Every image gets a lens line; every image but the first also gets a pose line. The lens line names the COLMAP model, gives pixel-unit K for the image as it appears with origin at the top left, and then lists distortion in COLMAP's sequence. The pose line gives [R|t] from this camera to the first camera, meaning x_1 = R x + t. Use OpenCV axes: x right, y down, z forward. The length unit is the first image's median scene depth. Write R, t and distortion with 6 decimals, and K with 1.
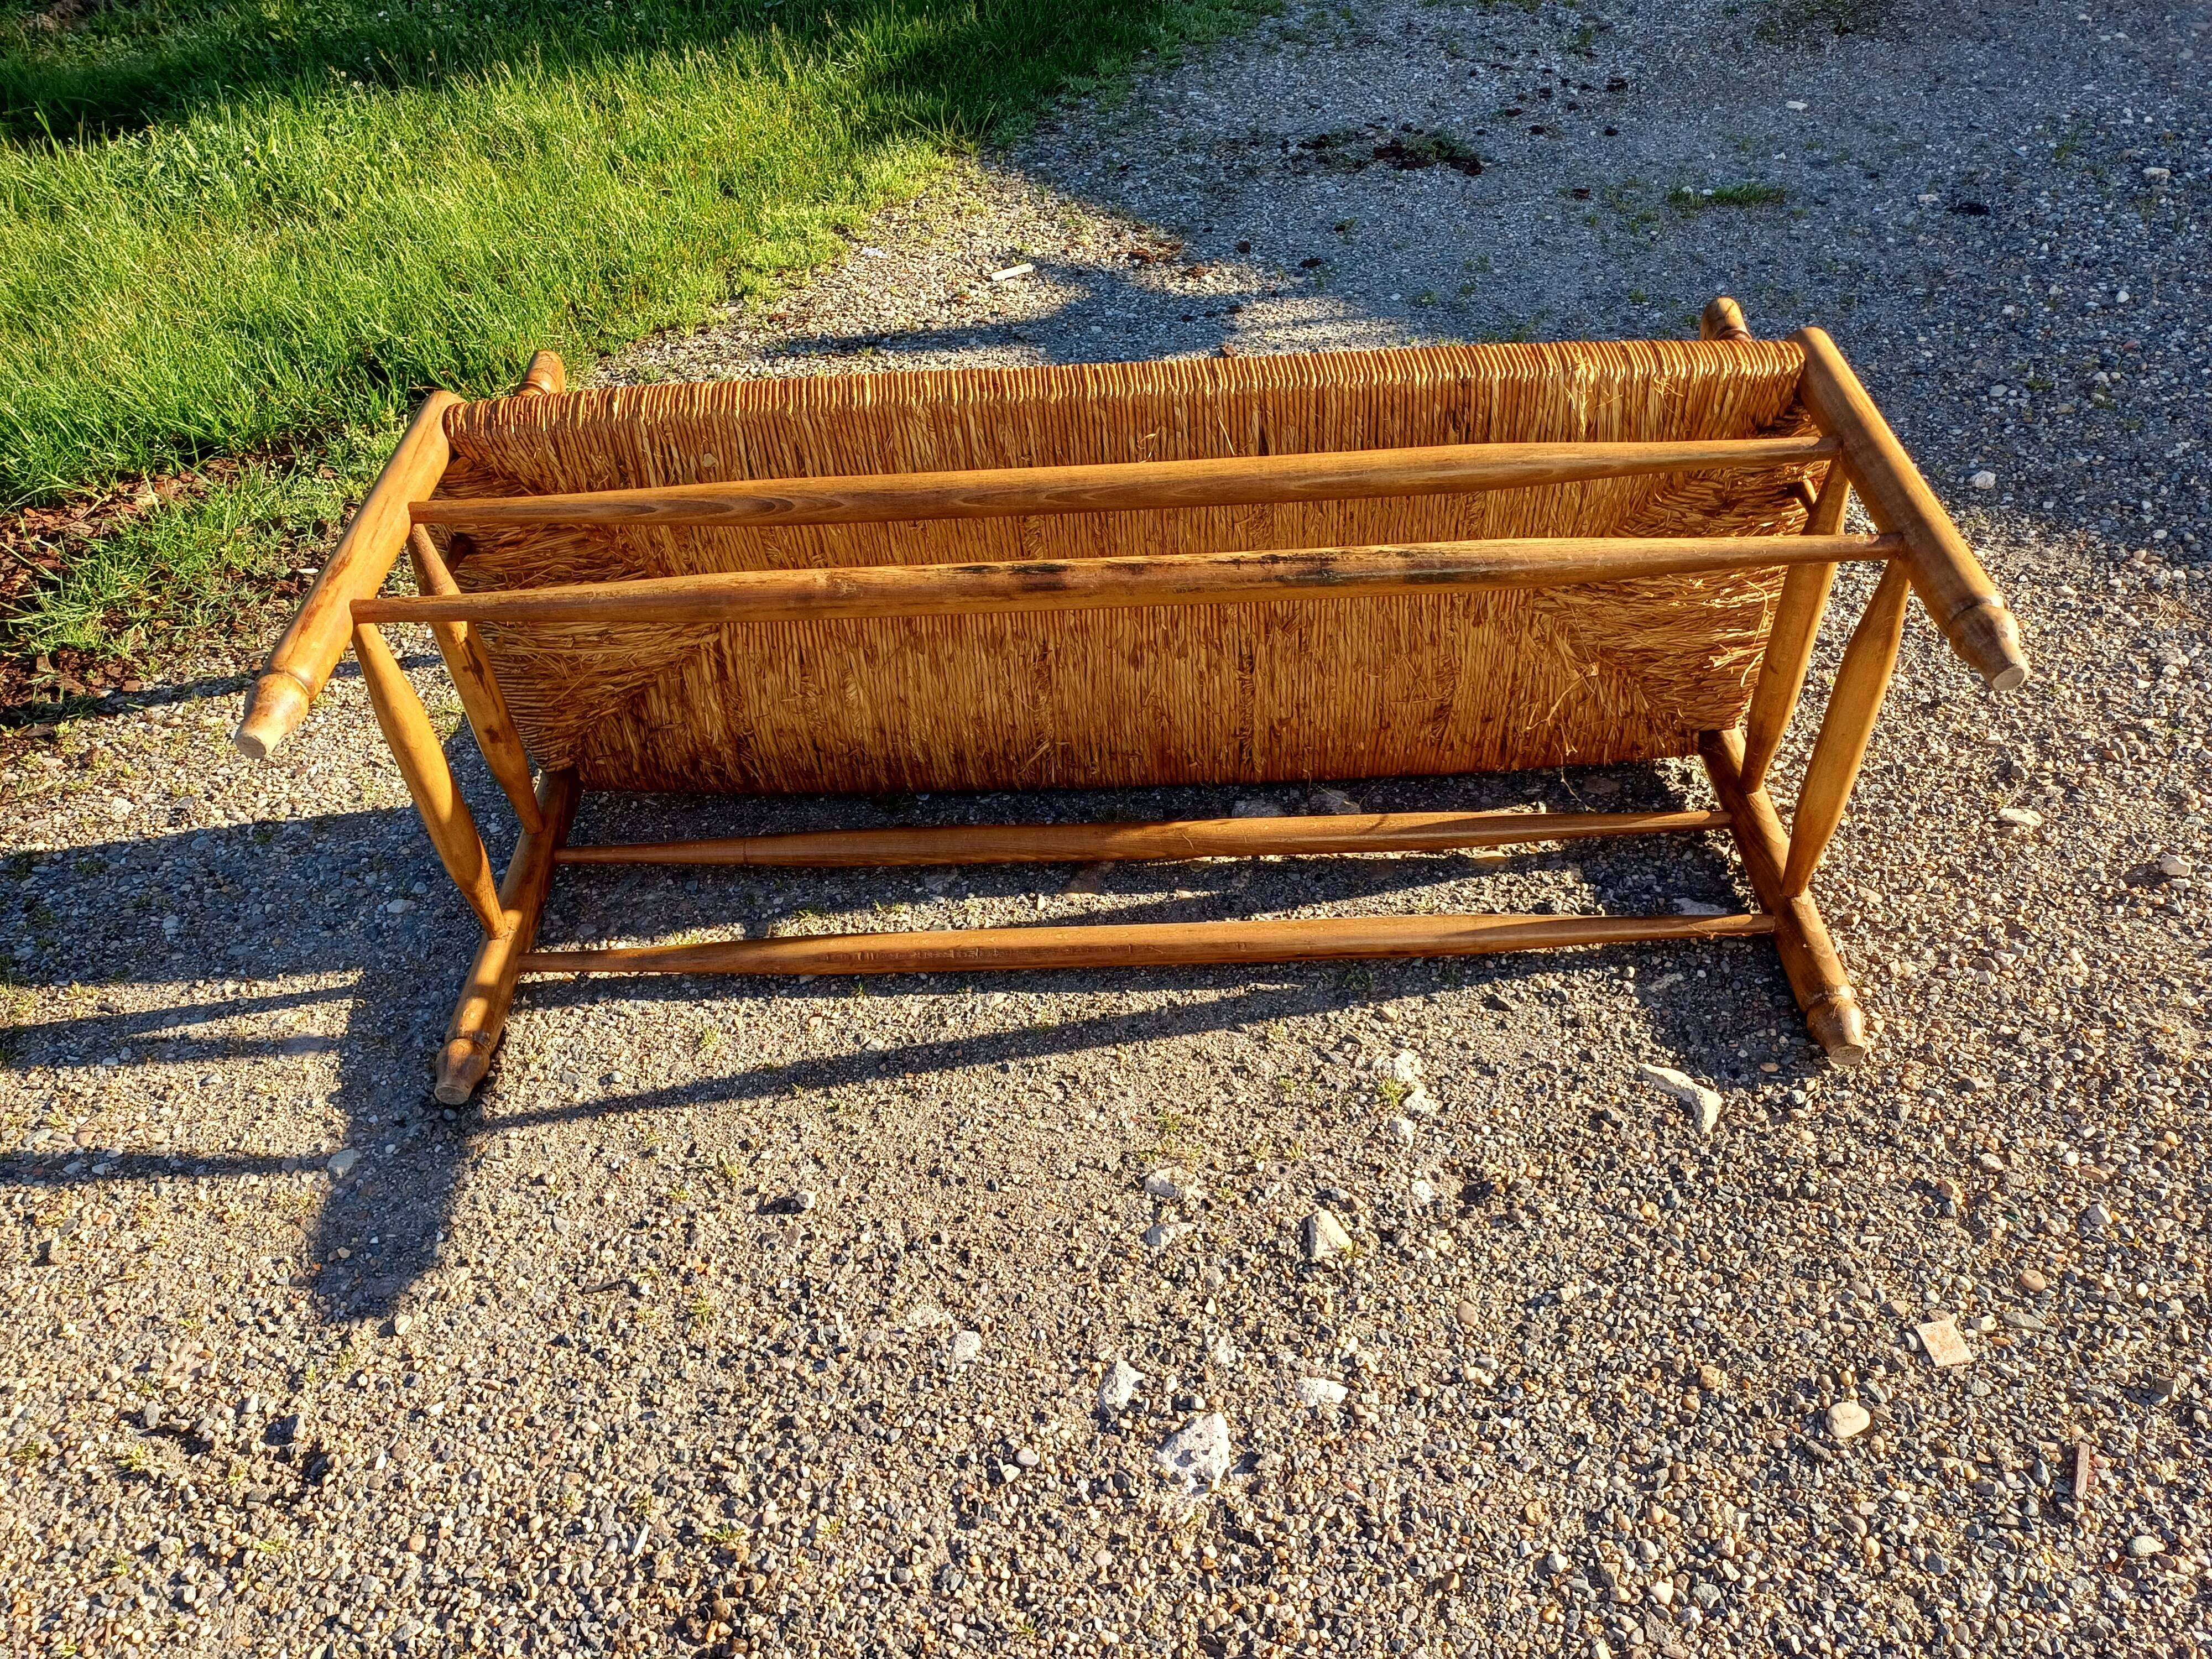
lens RADIAL K [[1632.6, 0, 1084.2], [0, 1632.6, 809.1], [0, 0, 1]] dist [0.063290, -0.055892]
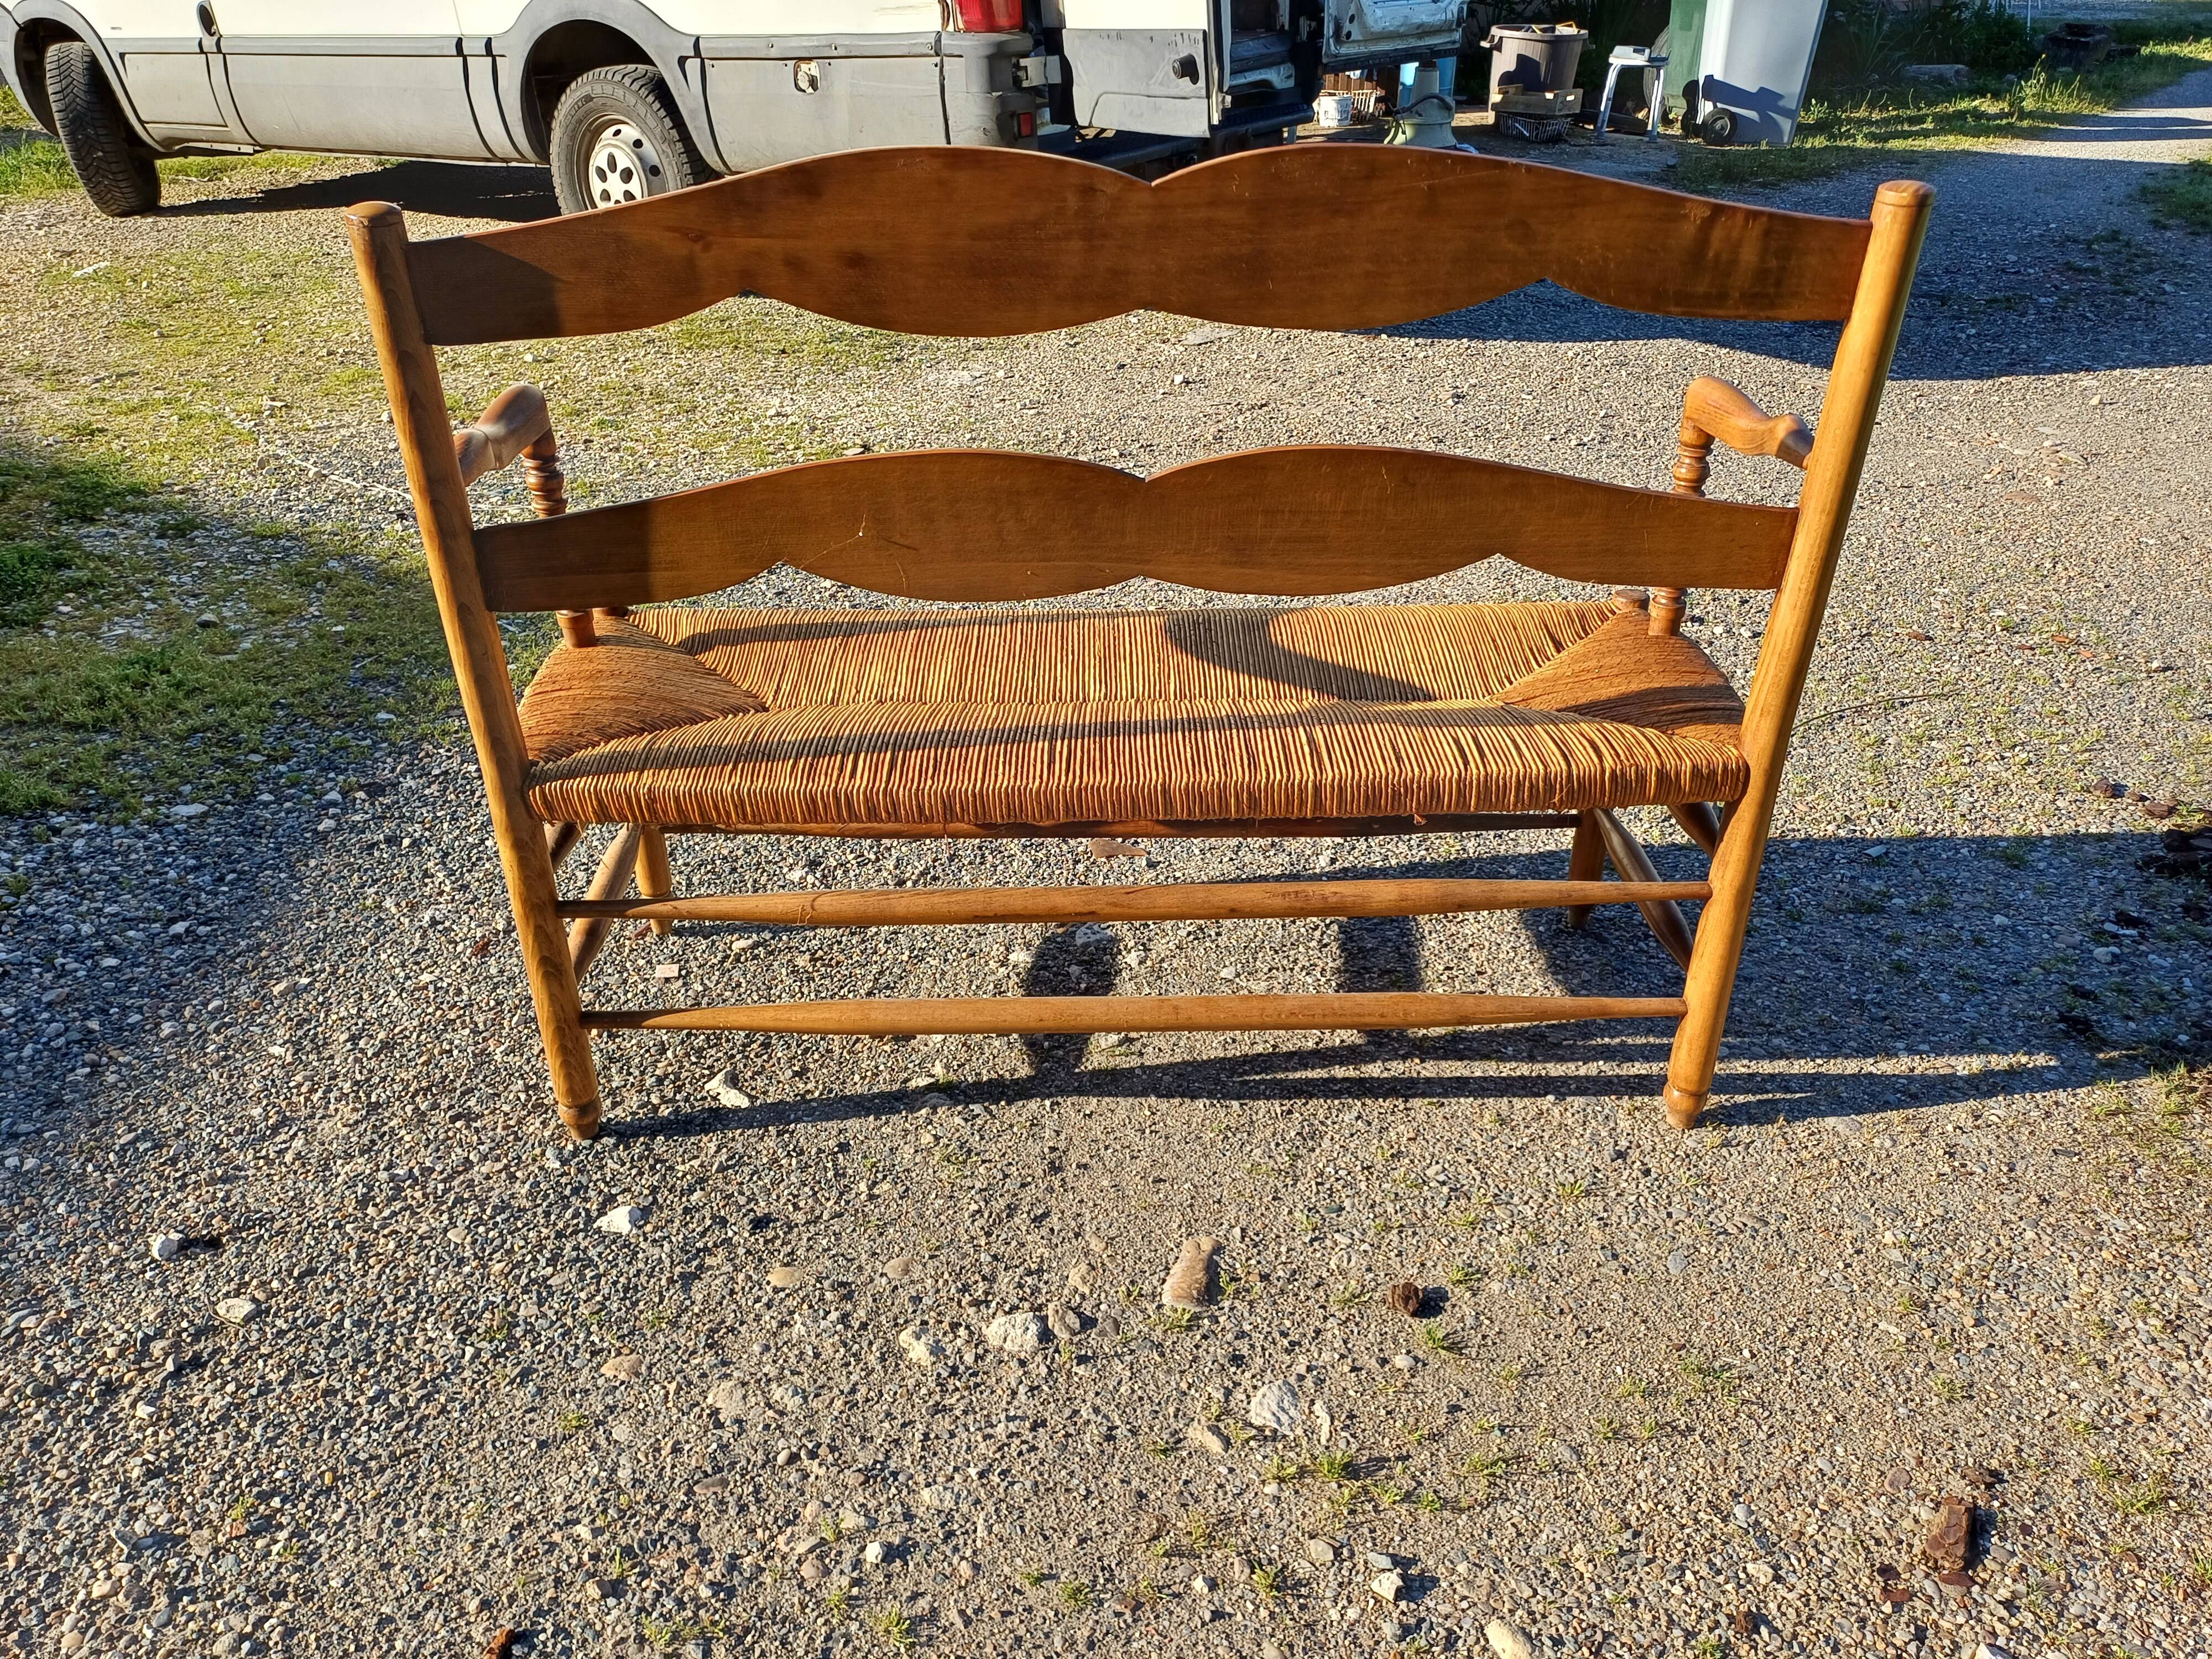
lens RADIAL K [[1632.6, 0, 1086.2], [0, 1632.6, 817.1], [0, 0, 1]] dist [0.063290, -0.055892]
pose [[-0.997123, 0.075775, -0.001828, 0.055269], [0.026352, 0.369175, 0.928986, -1.108463], [0.071069, 0.926266, -0.370109, 1.264659]]
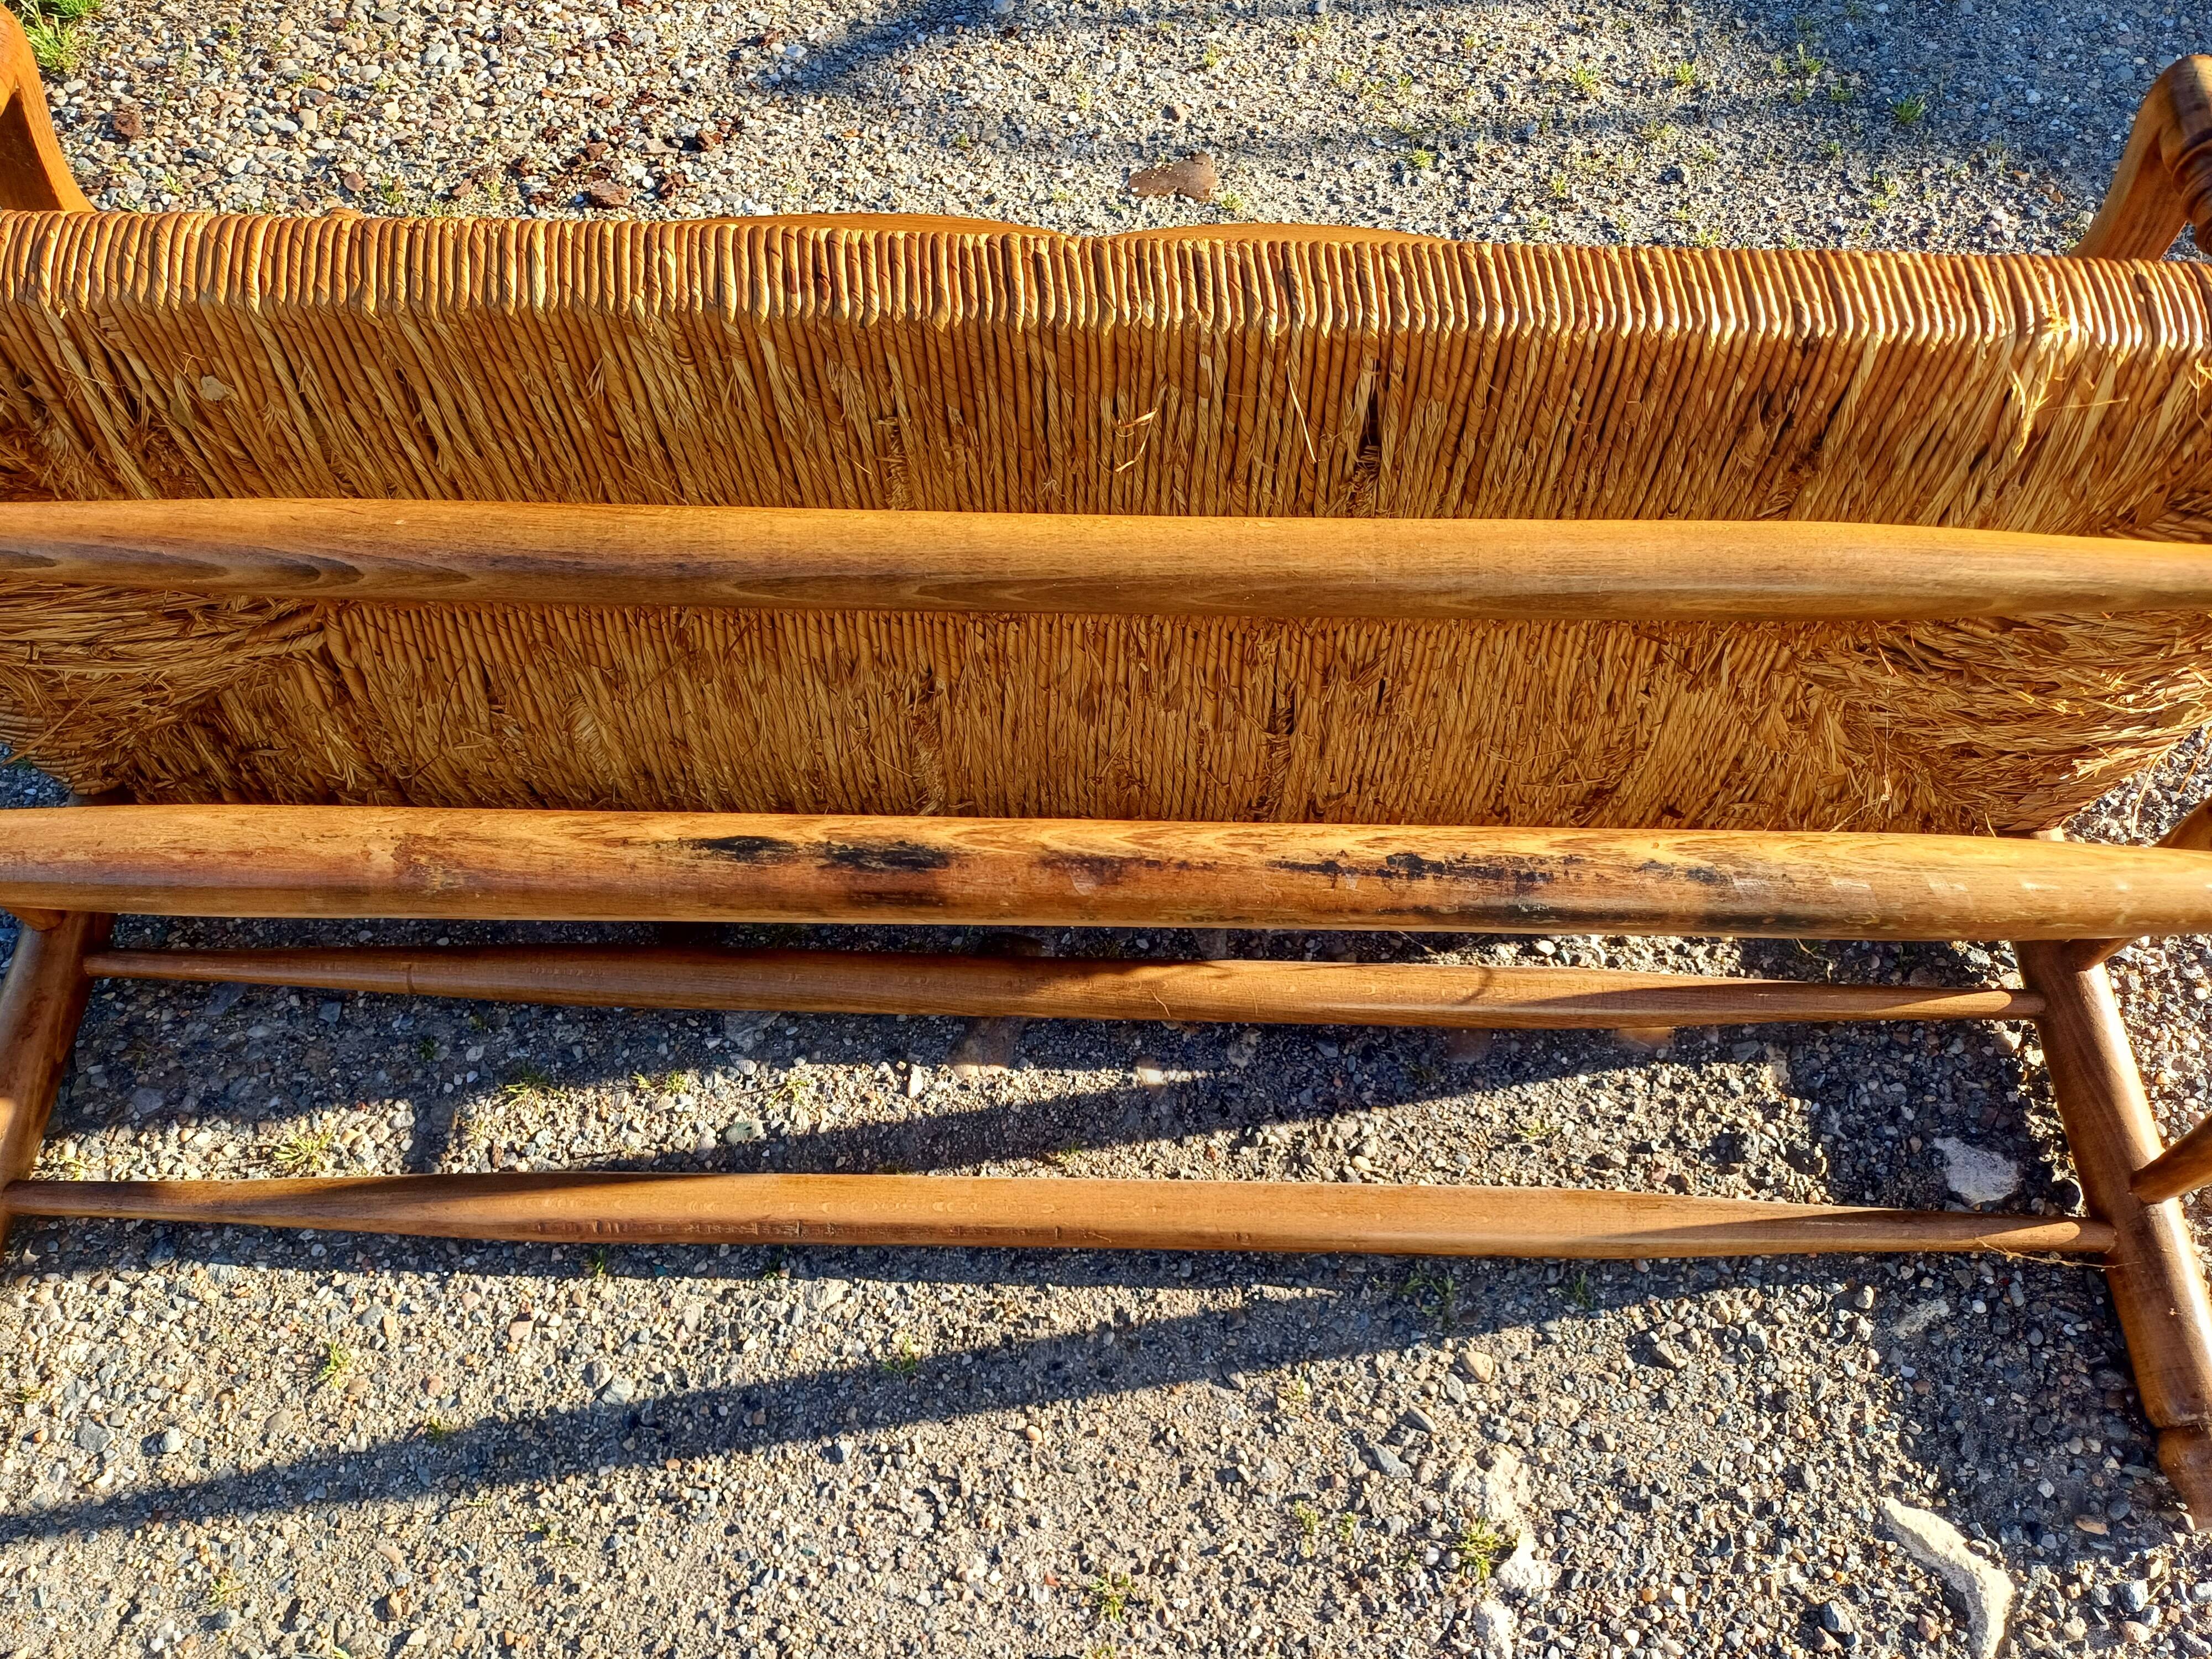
lens RADIAL K [[1632.6, 0, 1111.0], [0, 1632.6, 831.2], [0, 0, 1]] dist [0.063290, -0.055892]
pose [[0.997297, 0.036463, 0.063792, 0.004211], [-0.054088, 0.951941, 0.301467, -0.247339], [-0.049734, -0.304102, 0.951340, 0.494824]]
